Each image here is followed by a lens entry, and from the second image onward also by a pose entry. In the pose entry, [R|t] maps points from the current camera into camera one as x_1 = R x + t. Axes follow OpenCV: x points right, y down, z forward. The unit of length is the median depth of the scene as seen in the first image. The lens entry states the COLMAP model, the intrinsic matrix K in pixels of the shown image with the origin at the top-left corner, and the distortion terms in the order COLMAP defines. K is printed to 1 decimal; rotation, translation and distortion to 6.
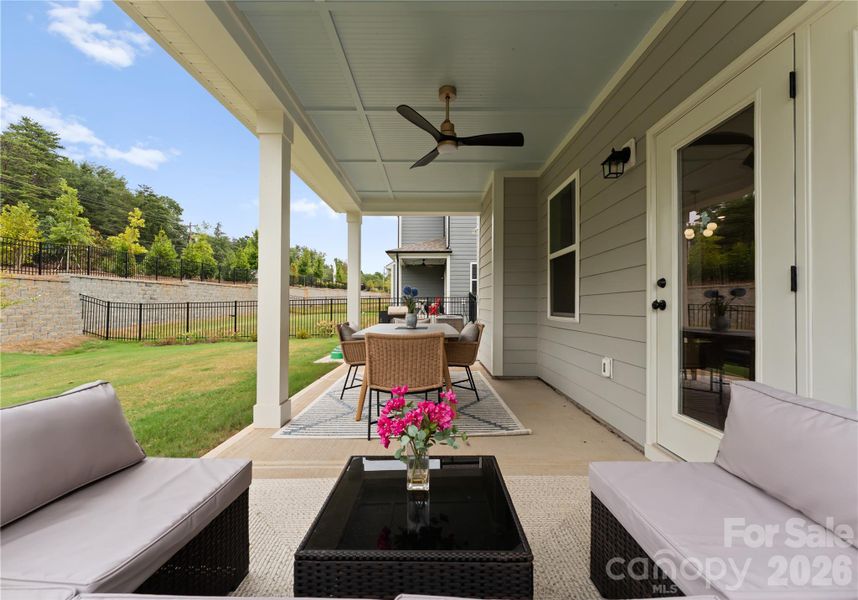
lens RADIAL K [[364.4, 0, 429.5], [0, 364.4, 298.1], [0, 0, 1]] dist [0.001780, 0.000009]
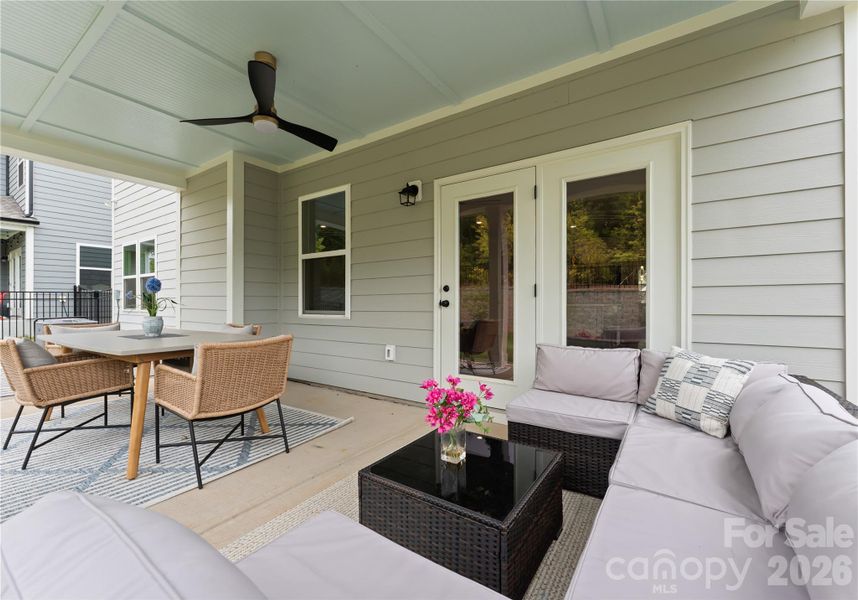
lens RADIAL K [[364.4, 0, 434.7], [0, 364.4, 299.0], [0, 0, 1]] dist [0.001780, 0.000009]
pose [[0.544584, 0.005795, 0.838686, -0.402645], [-0.013163, 0.999912, 0.001638, -0.000443], [-0.838603, -0.011931, 0.544613, 0.156748]]
